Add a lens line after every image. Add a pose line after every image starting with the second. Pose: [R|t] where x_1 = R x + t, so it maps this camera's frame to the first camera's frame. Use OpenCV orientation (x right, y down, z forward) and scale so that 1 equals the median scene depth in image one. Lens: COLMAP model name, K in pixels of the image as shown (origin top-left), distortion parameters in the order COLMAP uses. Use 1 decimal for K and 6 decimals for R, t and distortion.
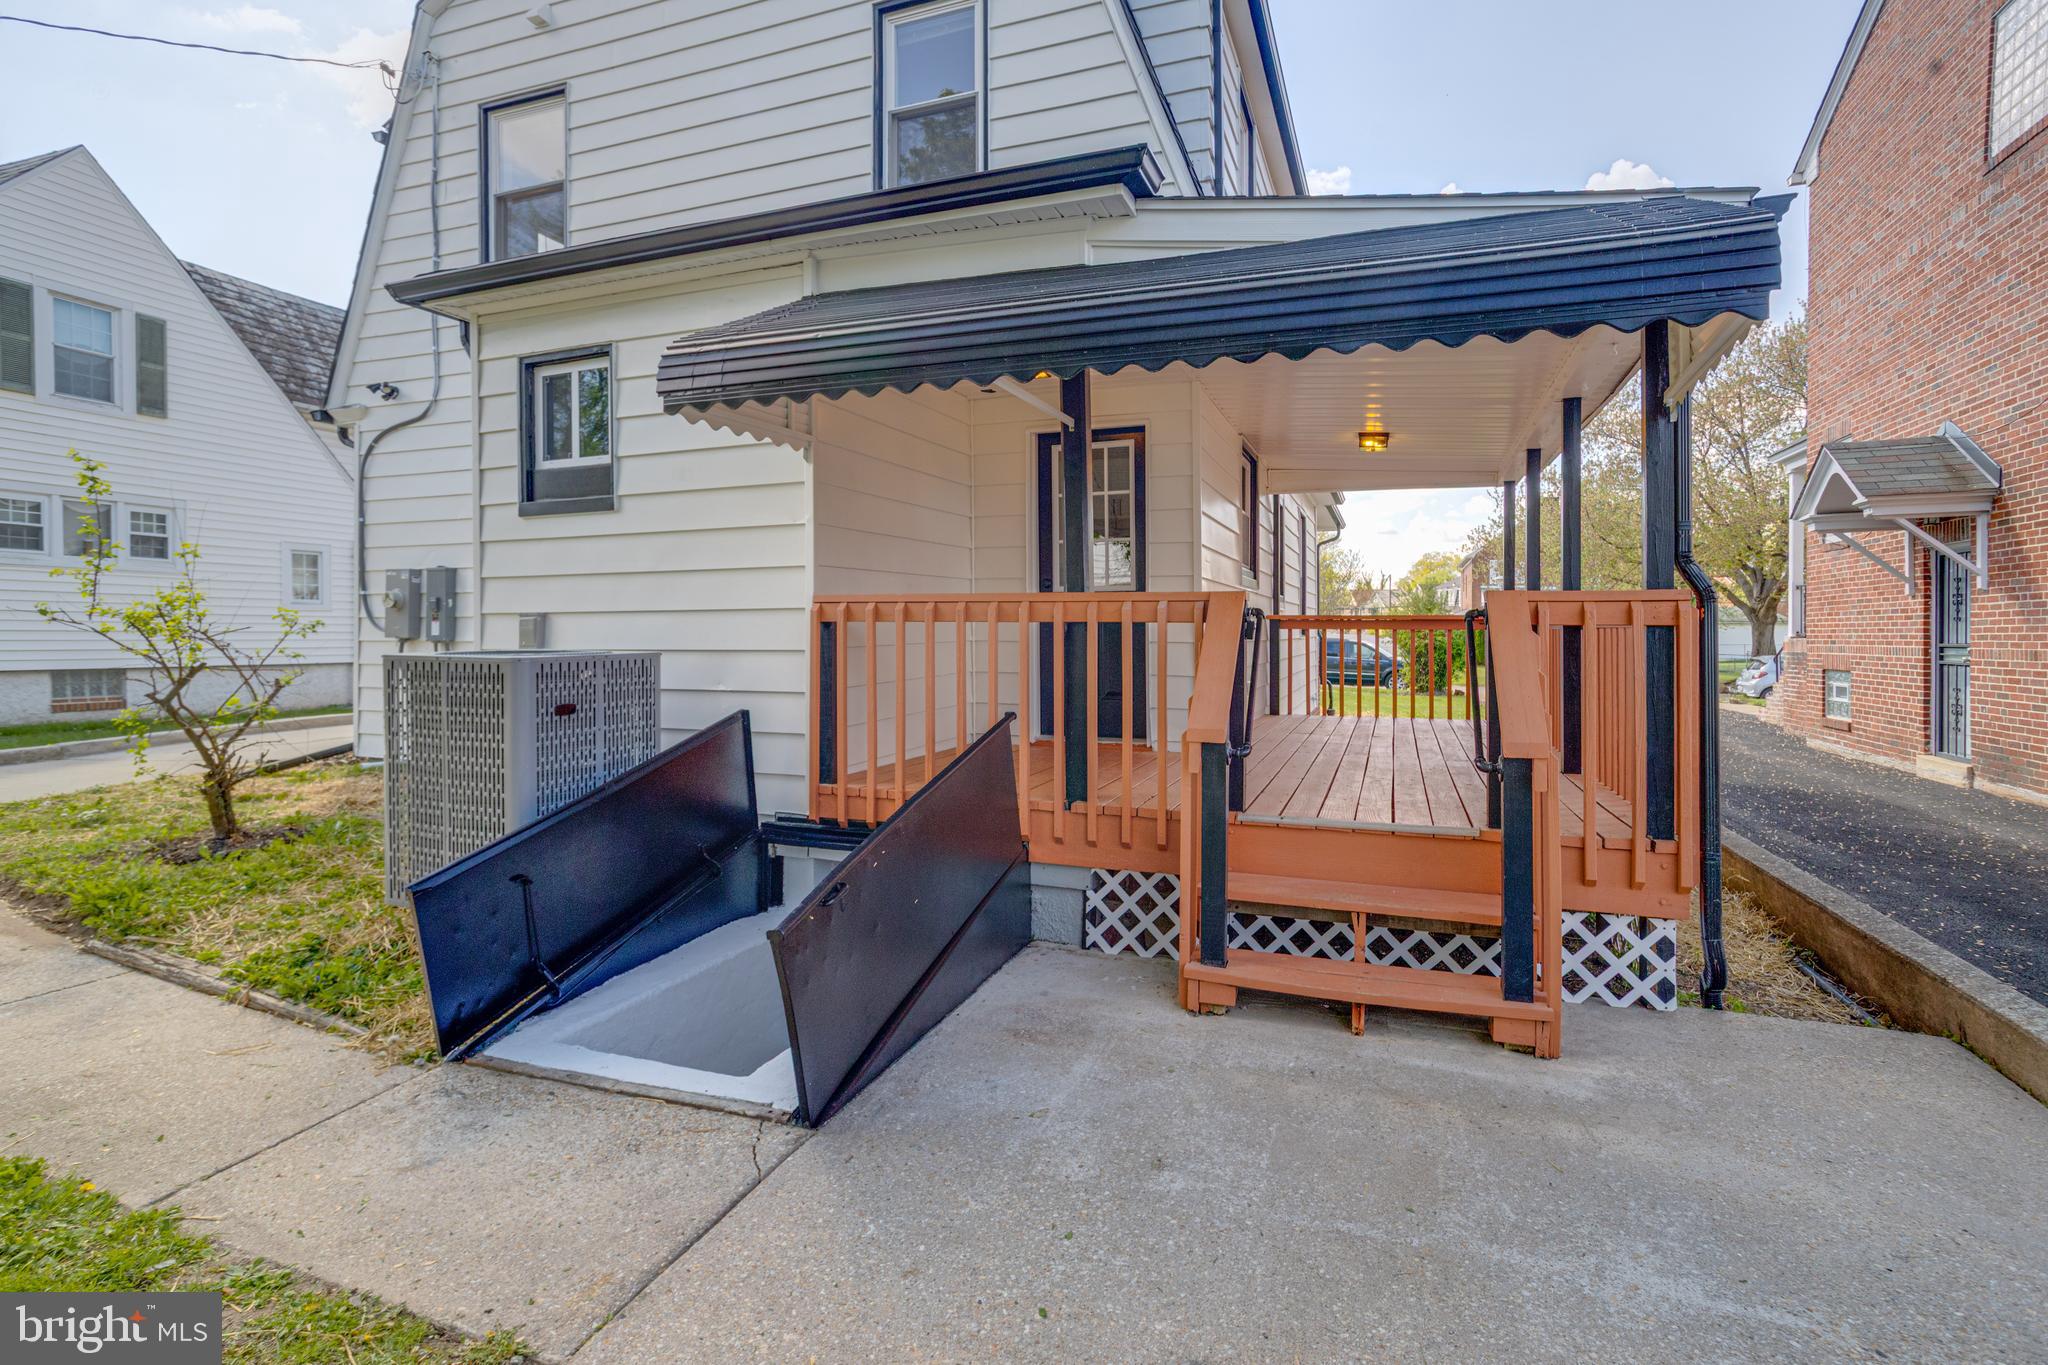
lens RADIAL K [[1016.4, 0, 1018.3], [0, 1016.4, 648.9], [0, 0, 1]] dist [-0.006056, 0.002170]
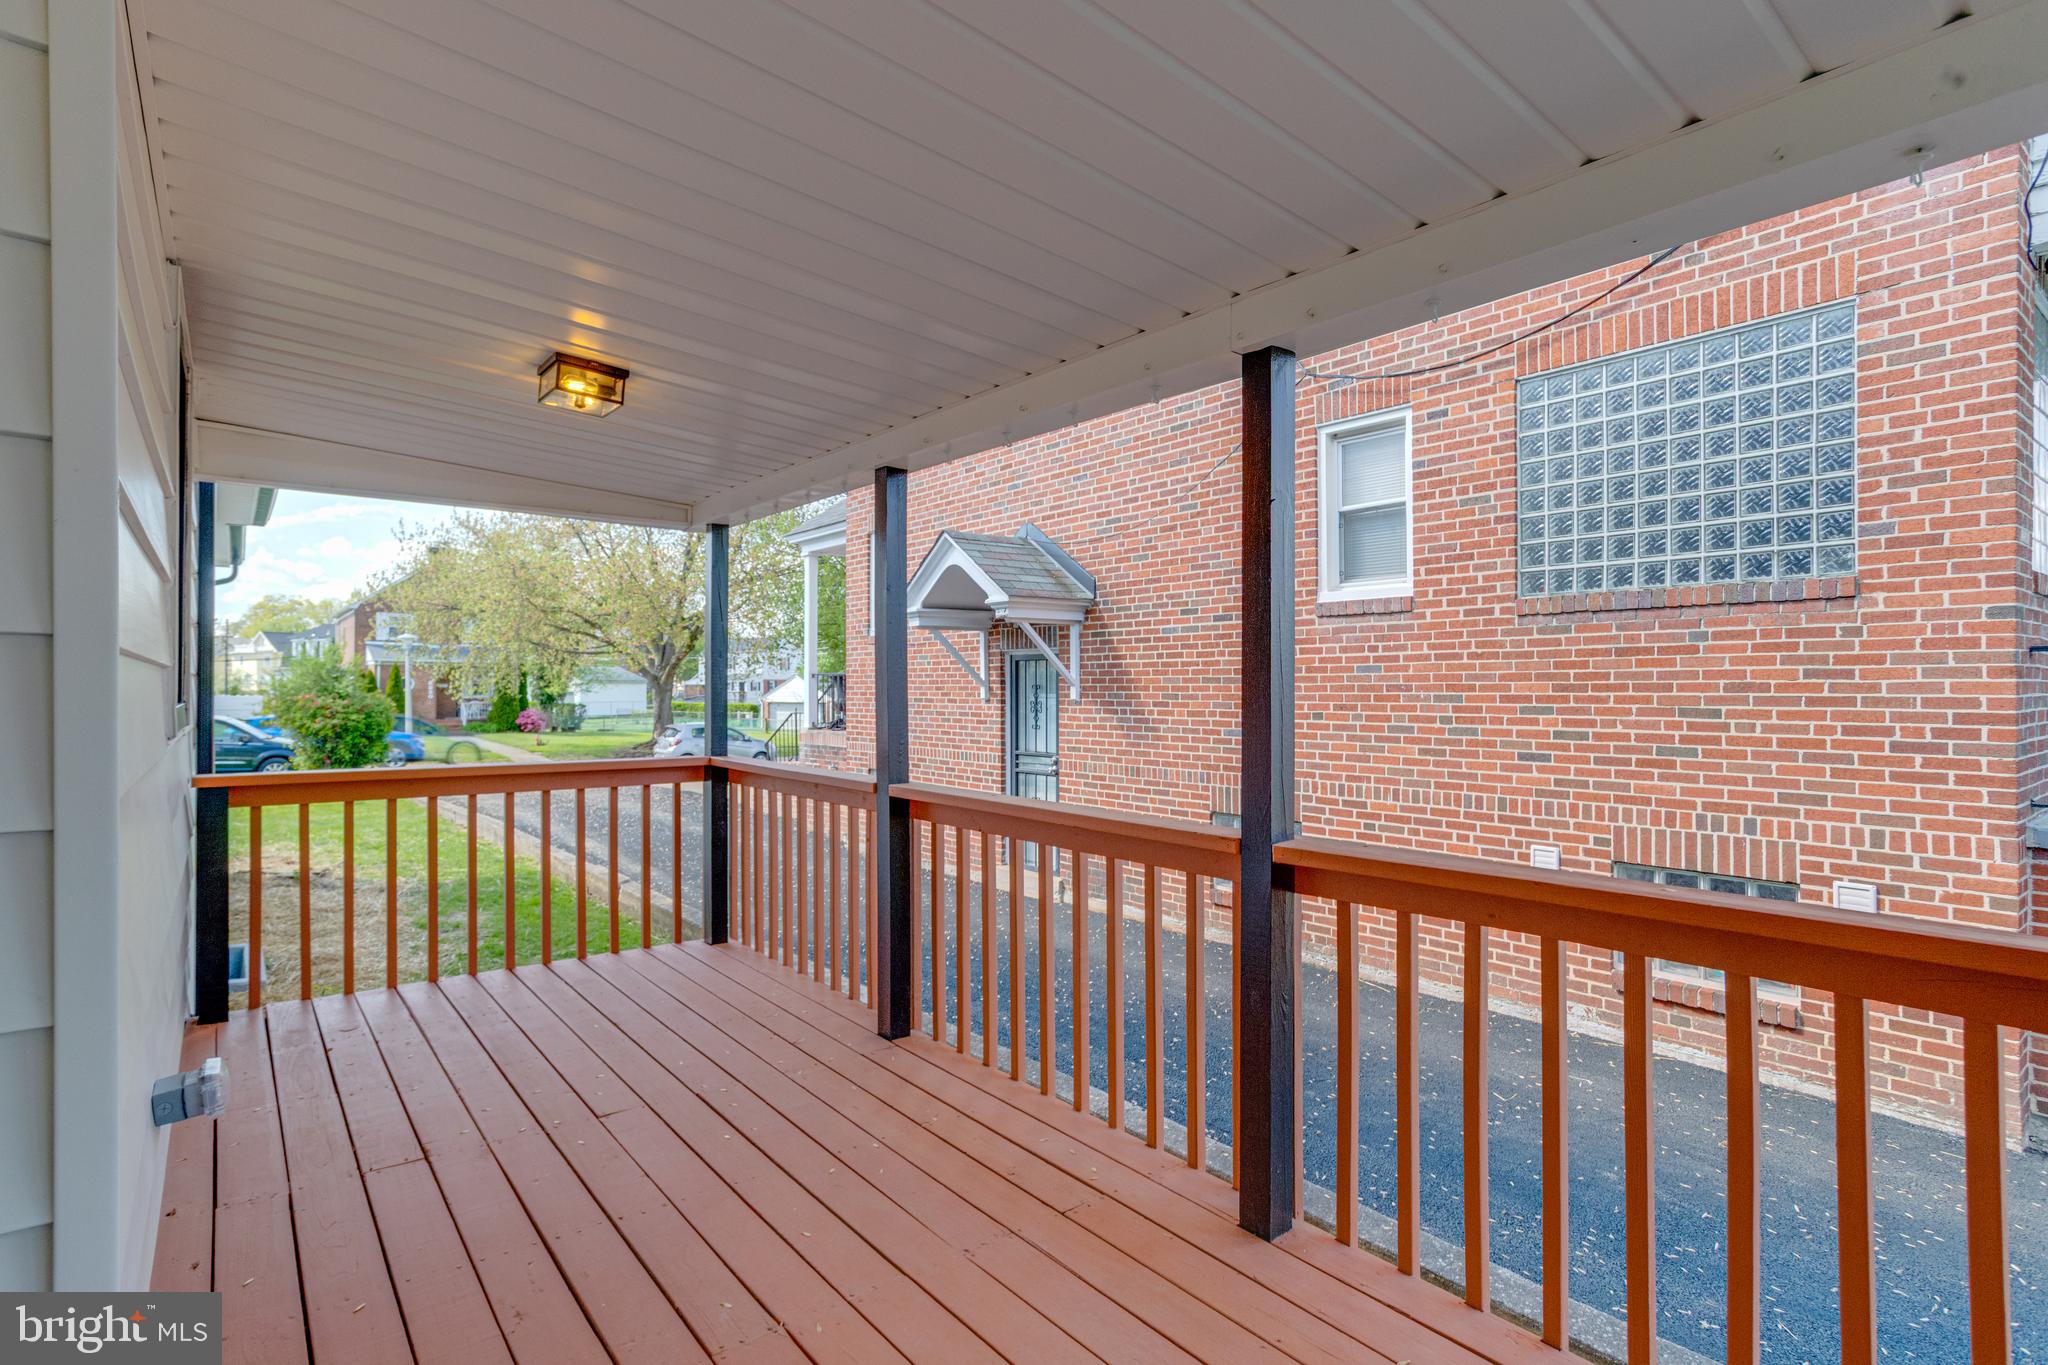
lens RADIAL K [[1016.4, 0, 1013.5], [0, 1016.4, 673.5], [0, 0, 1]] dist [-0.006056, 0.002170]
pose [[0.516841, 0.011261, 0.856007, 0.079578], [0.011085, 0.999742, -0.019844, -0.067223], [-0.856010, 0.019745, 0.516583, 0.552380]]
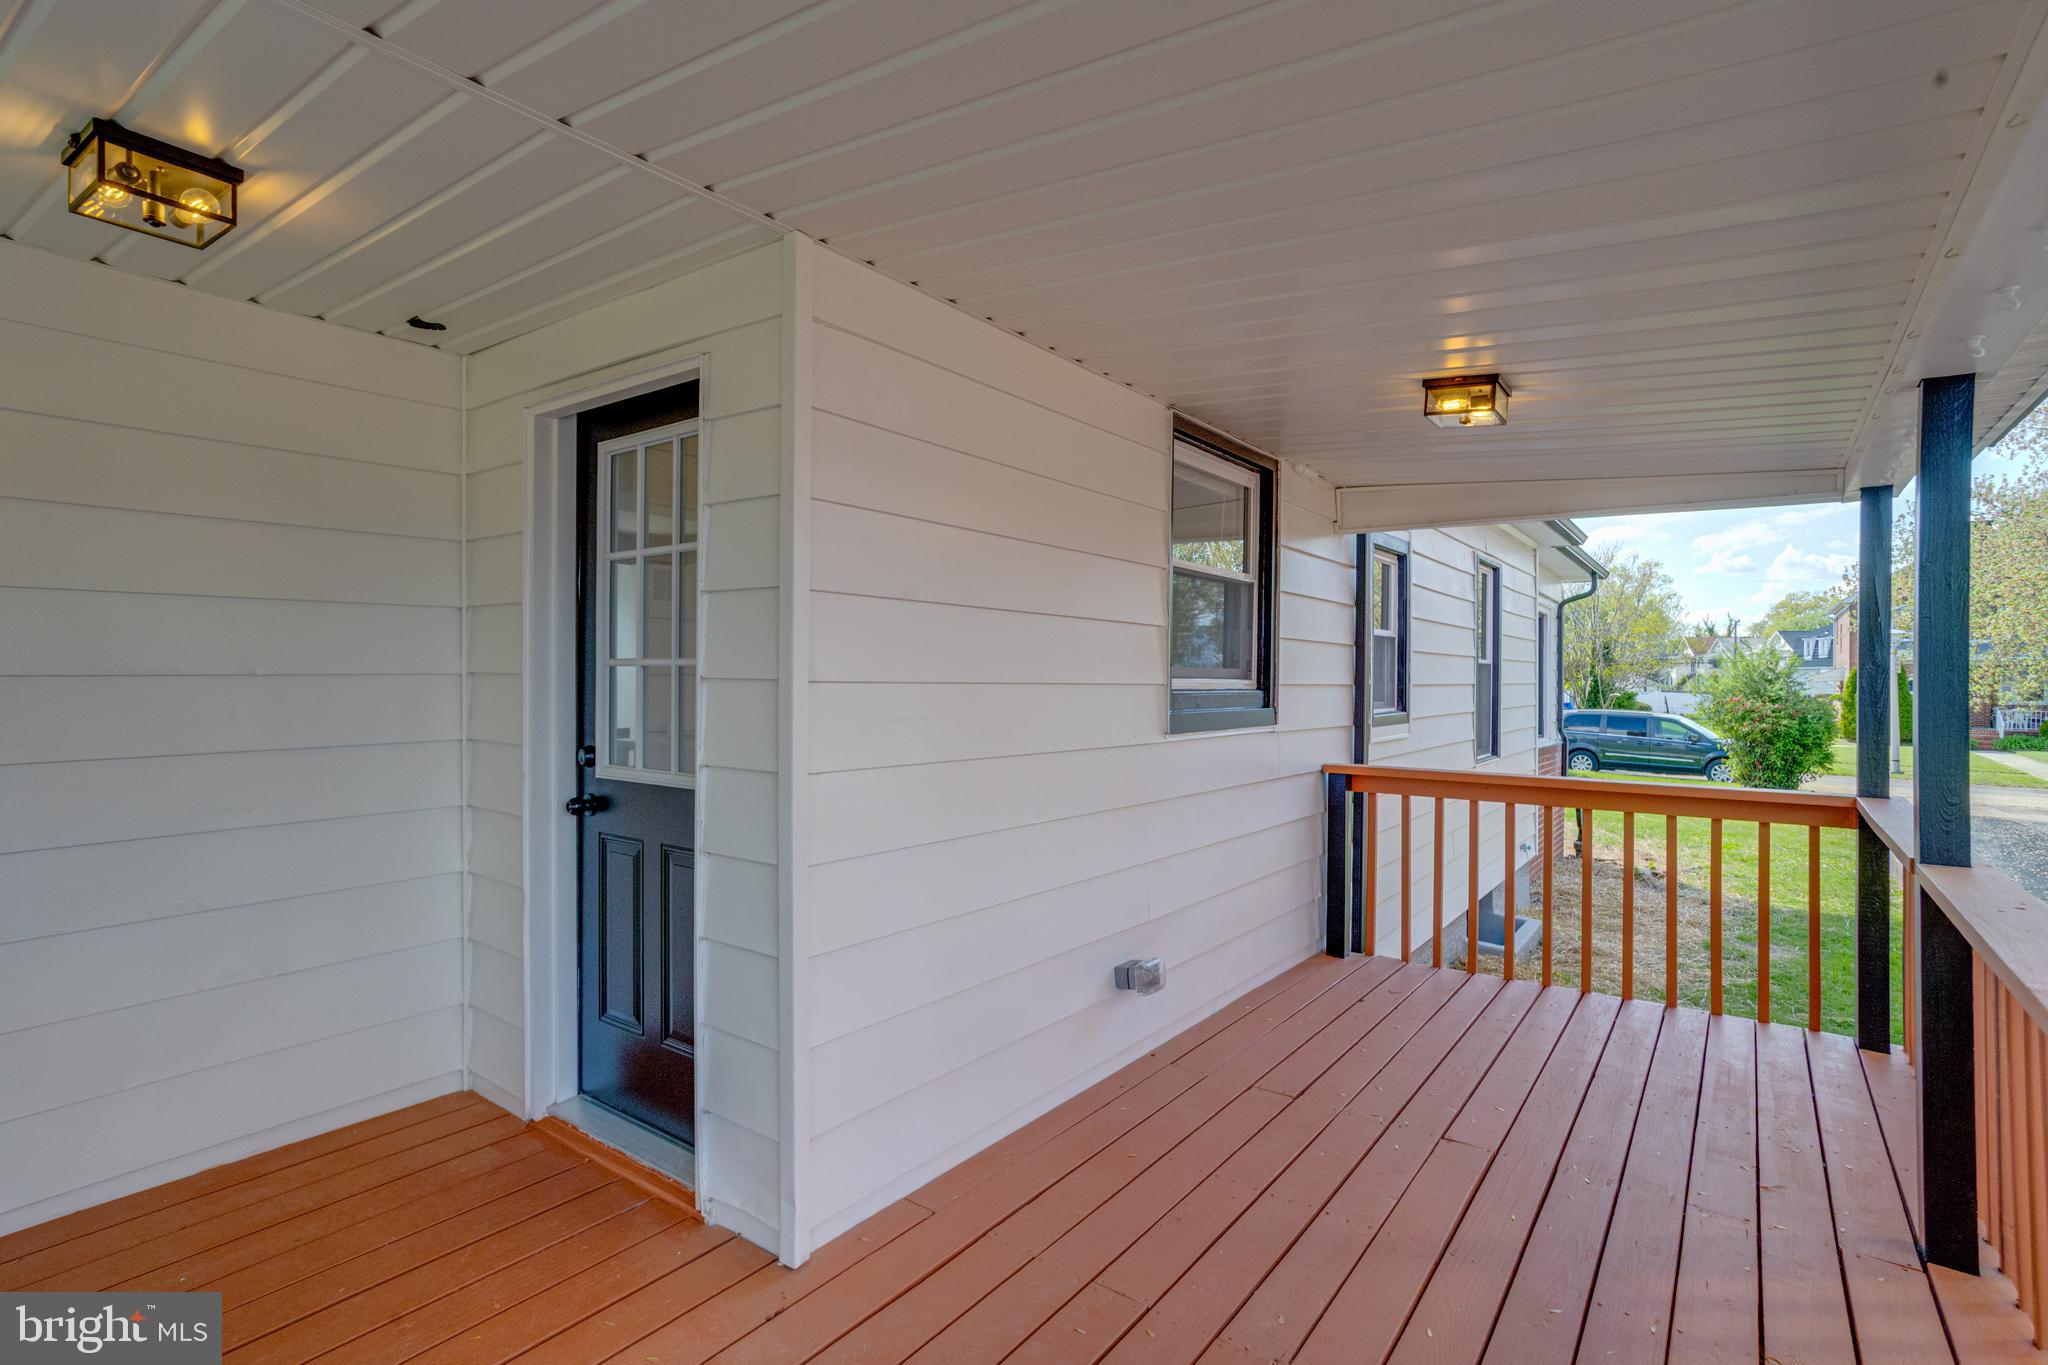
lens RADIAL K [[1016.4, 0, 1011.6], [0, 1016.4, 676.0], [0, 0, 1]] dist [-0.006056, 0.002170]
pose [[0.961715, 0.011459, -0.273814, 0.247162], [-0.015603, 0.999794, -0.012963, -0.074380], [0.273609, 0.016739, 0.961695, 0.484932]]
